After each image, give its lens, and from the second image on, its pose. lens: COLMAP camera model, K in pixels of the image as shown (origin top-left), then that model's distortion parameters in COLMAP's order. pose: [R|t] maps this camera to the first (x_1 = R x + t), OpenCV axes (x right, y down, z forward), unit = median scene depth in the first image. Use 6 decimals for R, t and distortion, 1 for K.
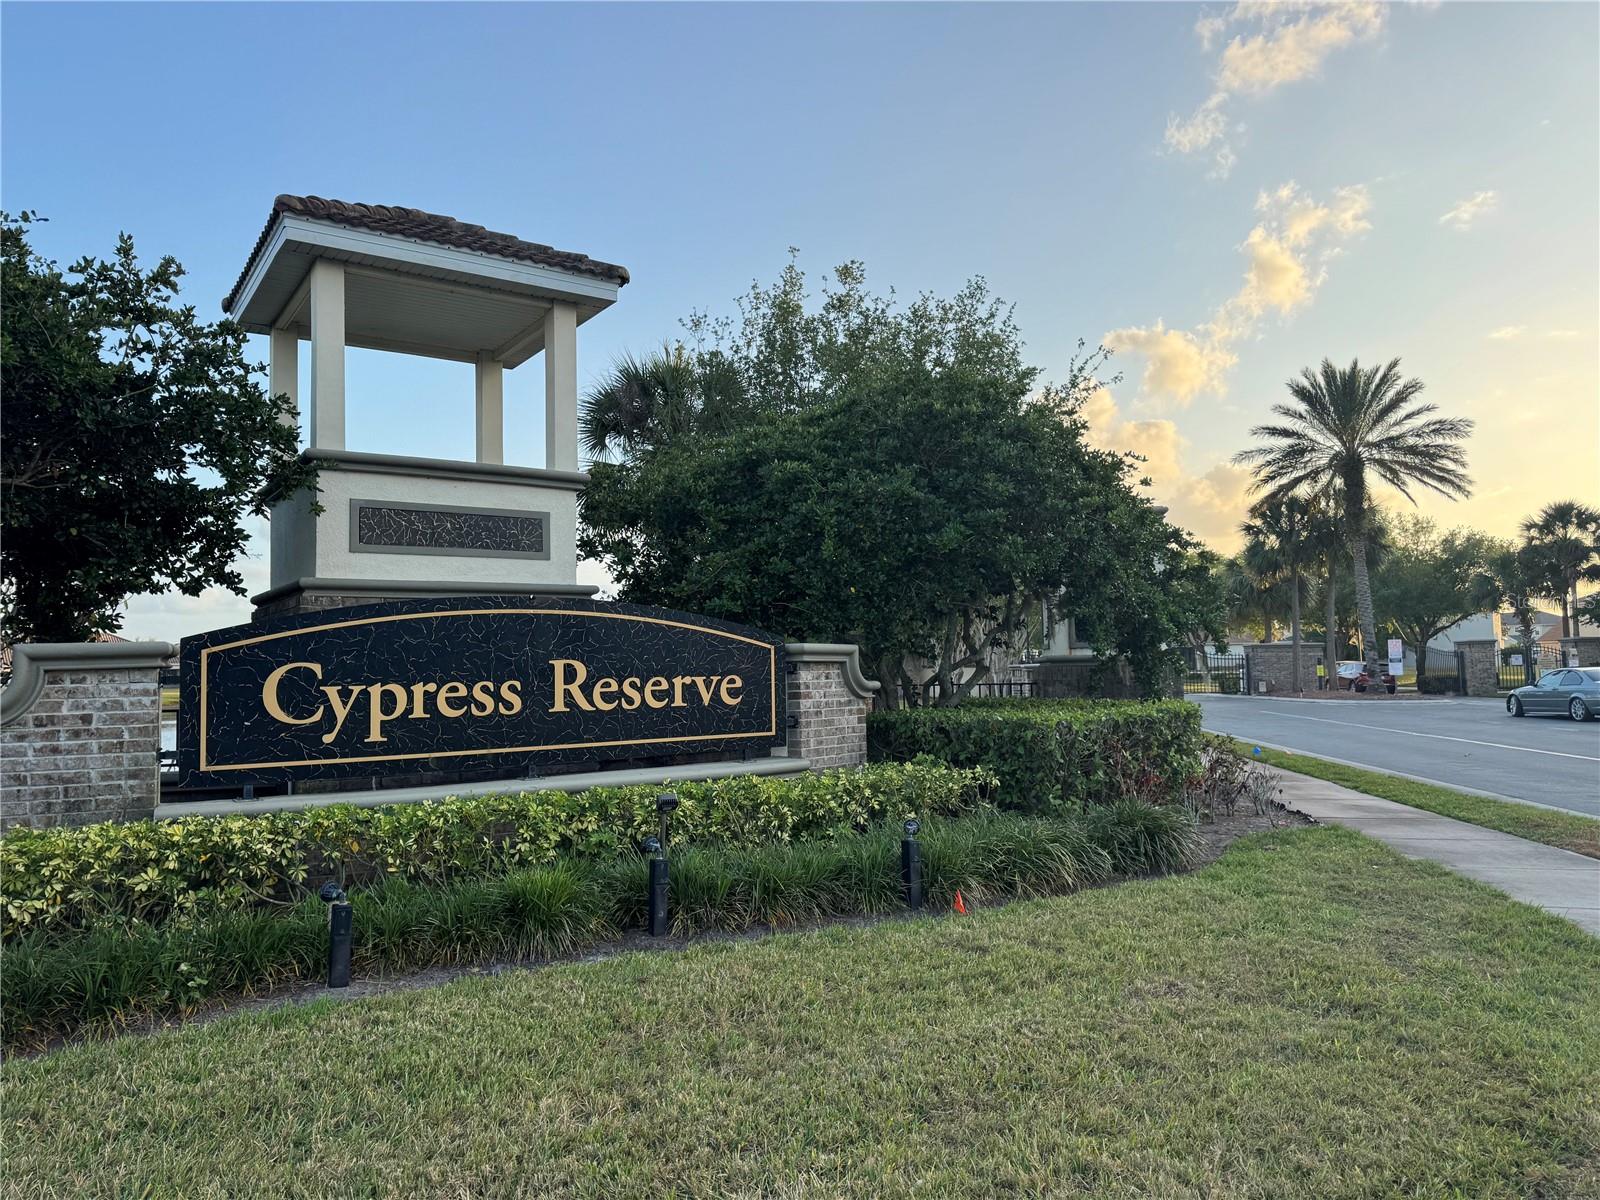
lens RADIAL K [[1127.1, 0, 800.0], [0, 1127.1, 600.0], [0, 0, 1]] dist [0.191512, -0.292153]
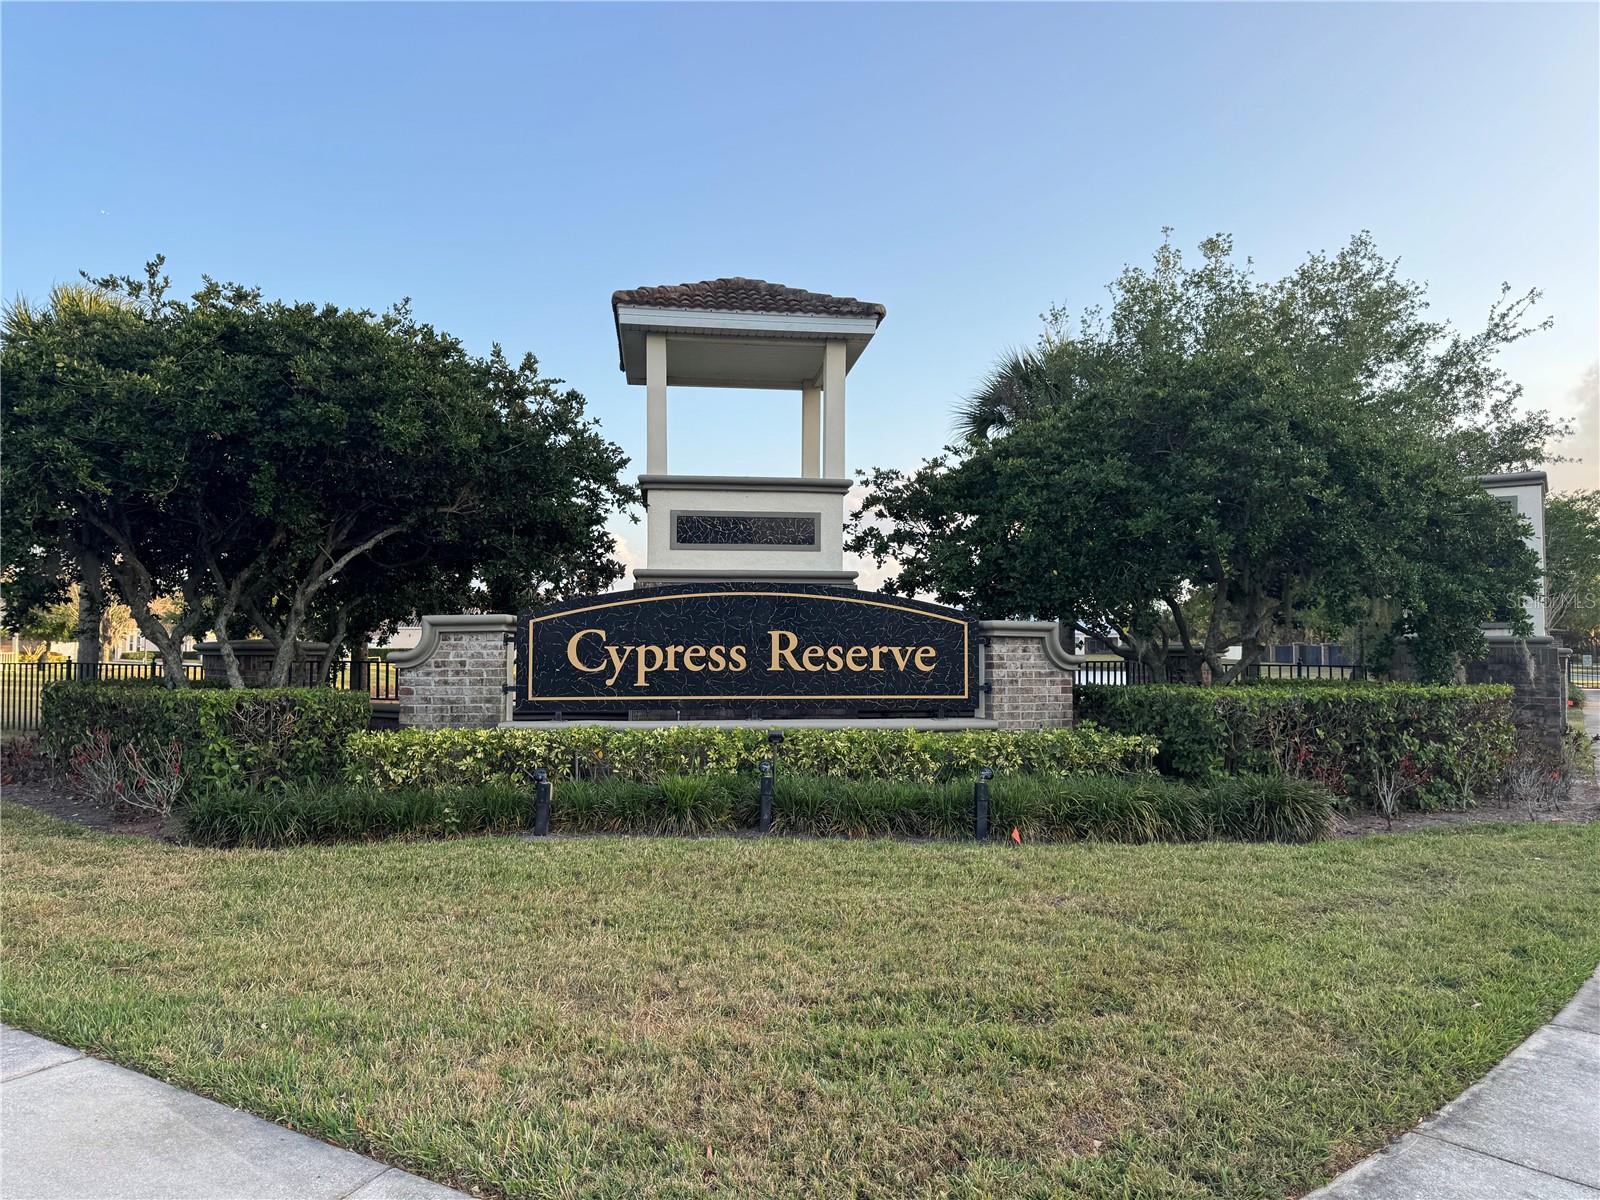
lens RADIAL K [[1127.1, 0, 800.0], [0, 1127.1, 600.0], [0, 0, 1]] dist [0.191512, -0.292153]
pose [[0.892269, 0.001104, -0.451503, 0.384623], [0.008588, 0.999775, 0.019418, -0.007282], [0.451423, -0.021203, 0.892058, -0.133334]]
